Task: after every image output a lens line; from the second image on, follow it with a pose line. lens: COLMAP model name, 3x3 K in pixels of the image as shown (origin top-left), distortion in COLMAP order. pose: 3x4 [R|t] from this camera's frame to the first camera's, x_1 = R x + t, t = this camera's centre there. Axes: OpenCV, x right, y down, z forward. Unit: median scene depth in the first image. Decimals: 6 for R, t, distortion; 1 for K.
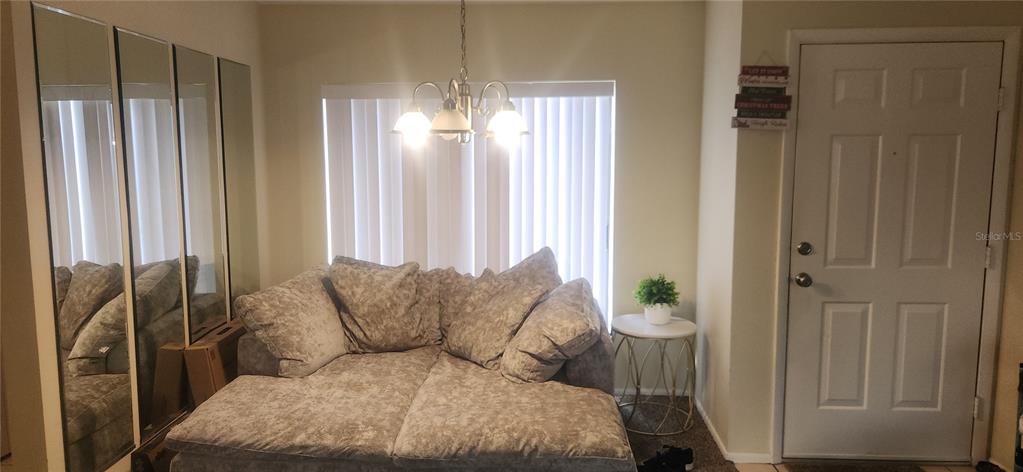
lens RADIAL K [[642.8, 0, 510.1], [0, 642.8, 236.4], [0, 0, 1]] dist [0.009547, 0.000674]
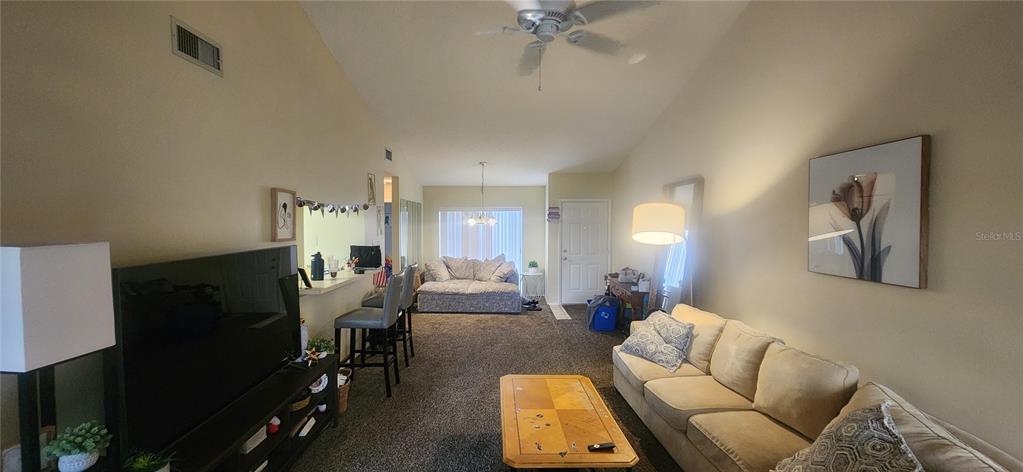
lens RADIAL K [[432.2, 0, 512.5], [0, 432.2, 239.3], [0, 0, 1]] dist [0.000047, 0.000000]
pose [[0.998461, 0.001654, 0.055429, -0.026253], [0.003186, 0.996194, -0.087109, 0.173240], [-0.055362, 0.087151, 0.994656, -1.619060]]
